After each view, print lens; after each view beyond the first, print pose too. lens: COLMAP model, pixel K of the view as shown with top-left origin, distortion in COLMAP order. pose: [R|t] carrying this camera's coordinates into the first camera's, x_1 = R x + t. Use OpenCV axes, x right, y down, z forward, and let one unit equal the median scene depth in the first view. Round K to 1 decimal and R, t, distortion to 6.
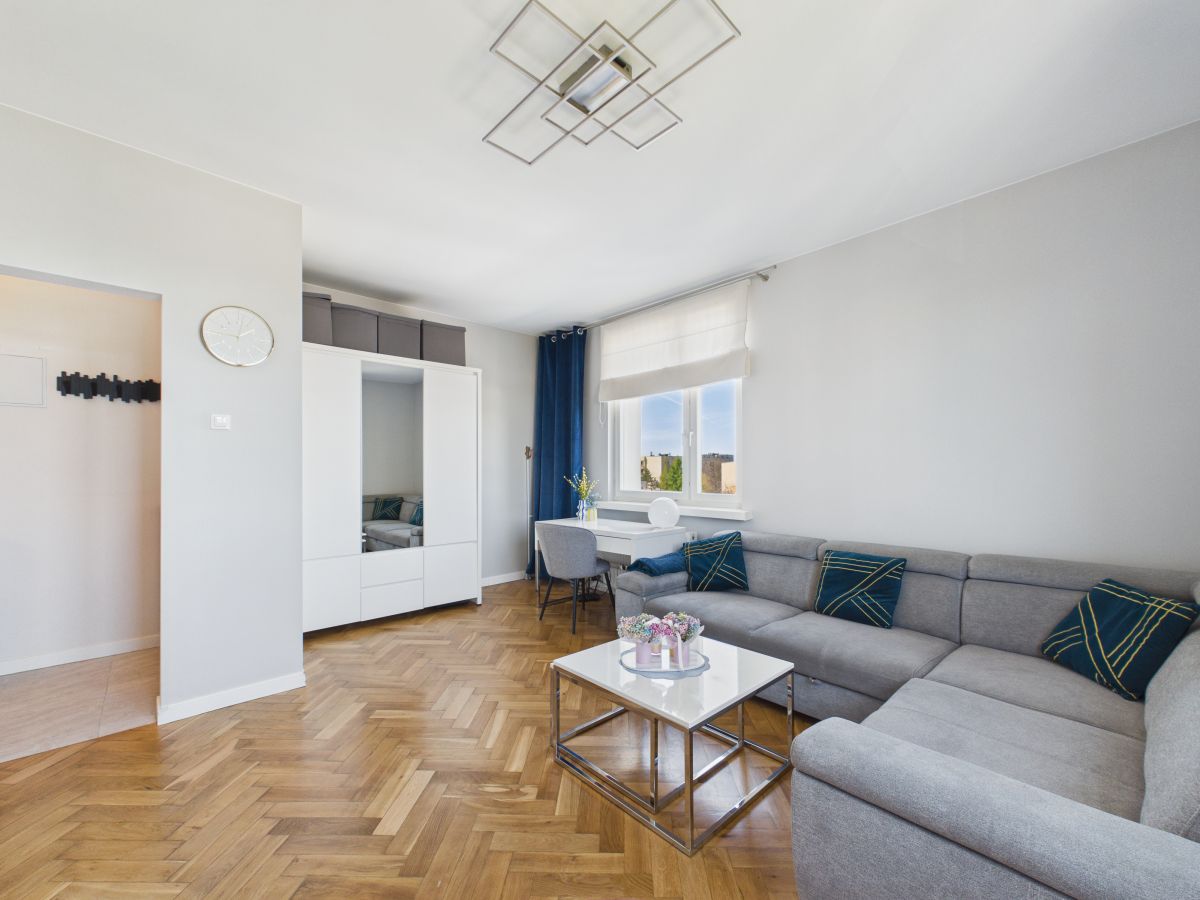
lens RADIAL K [[480.8, 0, 600.1], [0, 480.8, 471.6], [0, 0, 1]] dist [-0.000839, -0.000191]
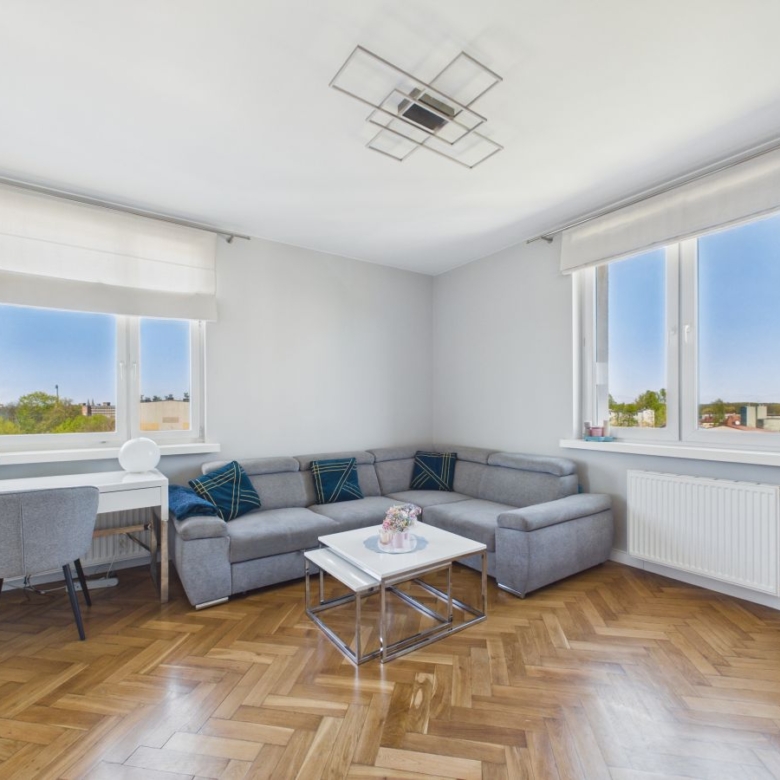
lens RADIAL K [[418.0, 0, 390.0], [0, 418.0, 406.2], [0, 0, 1]] dist [0.002264, -0.000224]
pose [[0.153800, 0.001037, 0.988101, -0.894213], [0.006933, 0.999974, -0.002128, 0.001819], [-0.988078, 0.007178, 0.153789, 0.700151]]
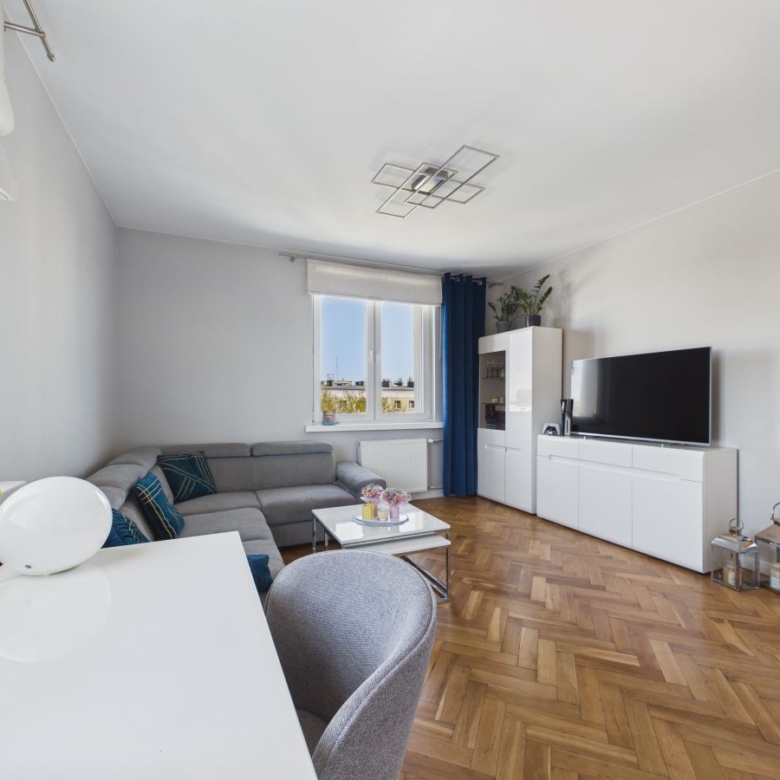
lens RADIAL K [[423.3, 0, 390.0], [0, 423.3, 390.0], [0, 0, 1]] dist [0.000354, 0.000313]
pose [[-0.944887, 0.009202, 0.327268, -0.298677], [0.002948, 0.999804, -0.019600, 0.002348], [-0.327384, -0.017555, -0.944728, 1.945092]]
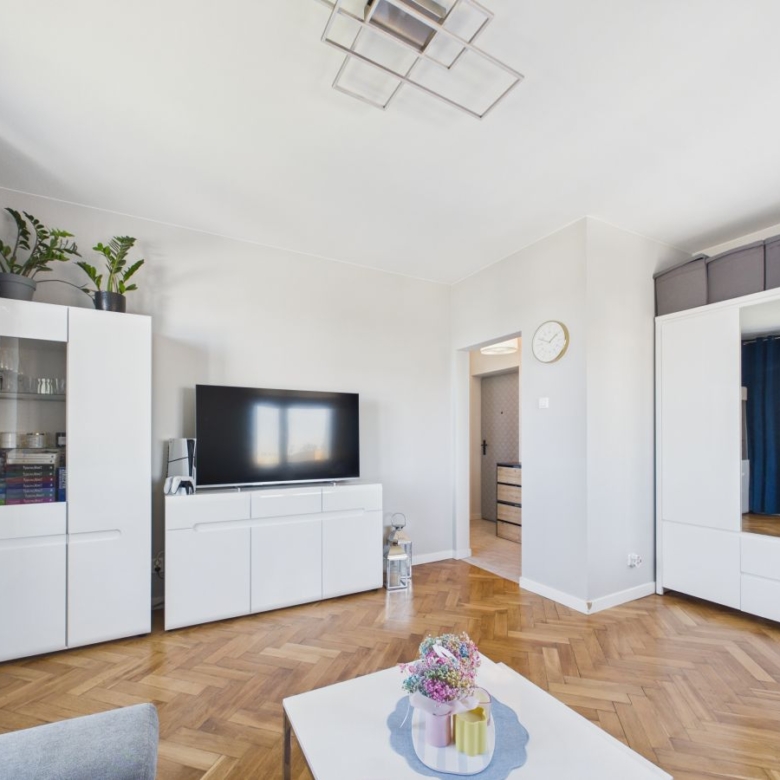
lens RADIAL K [[416.5, 0, 396.5], [0, 416.5, 432.7], [0, 0, 1]] dist [0.003799, 0.001328]
pose [[-0.245075, -0.013236, -0.969414, 0.590003], [-0.000516, 0.999908, -0.013522, 0.006484], [0.969504, -0.002814, -0.245060, 0.900567]]
